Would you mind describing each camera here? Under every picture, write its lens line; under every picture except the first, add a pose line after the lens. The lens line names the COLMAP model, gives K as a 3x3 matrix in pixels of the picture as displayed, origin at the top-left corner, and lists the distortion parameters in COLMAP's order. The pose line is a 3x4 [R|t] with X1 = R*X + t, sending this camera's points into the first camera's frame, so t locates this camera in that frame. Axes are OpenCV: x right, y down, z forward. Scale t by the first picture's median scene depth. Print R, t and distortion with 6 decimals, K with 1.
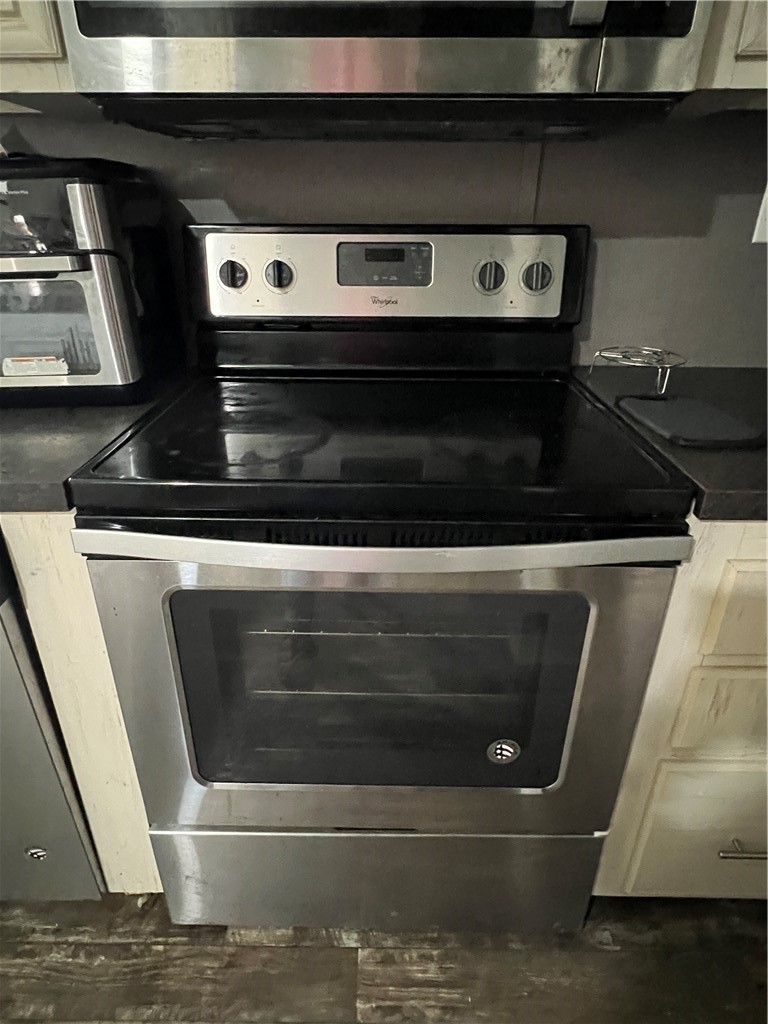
lens RADIAL K [[597.3, 0, 384.0], [0, 597.3, 515.2], [0, 0, 1]] dist [-0.007663, -0.003281]
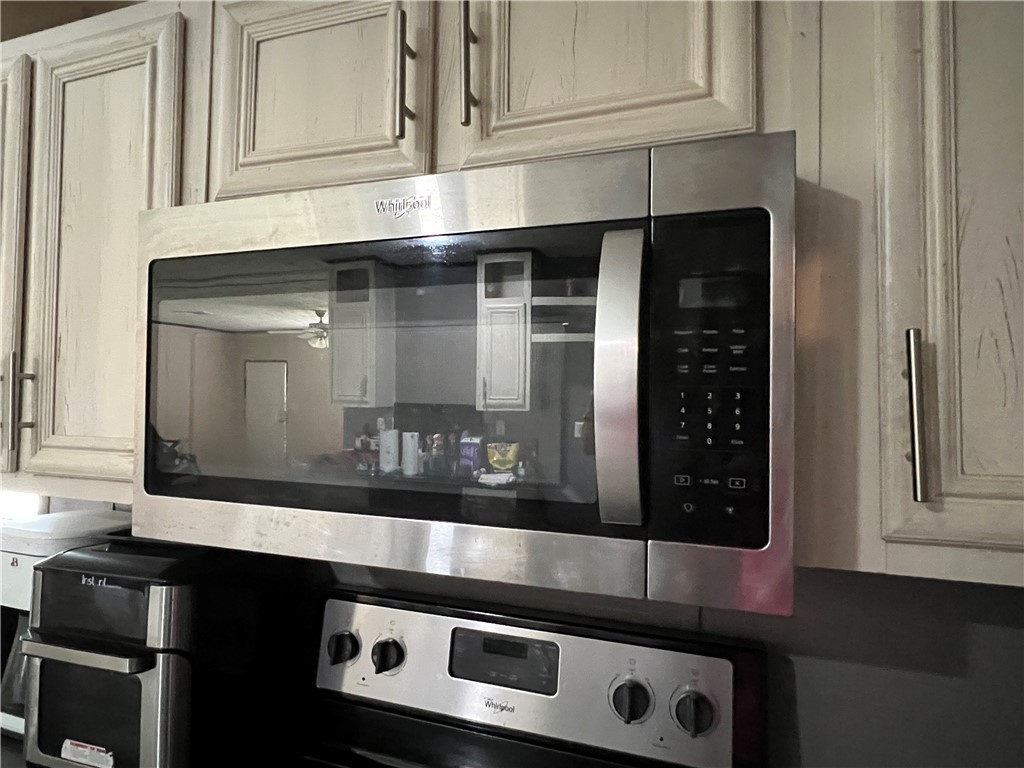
lens RADIAL K [[597.3, 0, 511.5], [0, 597.3, 384.4], [0, 0, 1]] dist [-0.007663, -0.003281]
pose [[0.941029, 0.004592, -0.338294, 0.295993], [-0.171209, 0.868889, -0.464456, -0.376871], [0.291808, 0.494985, 0.818436, 0.132943]]
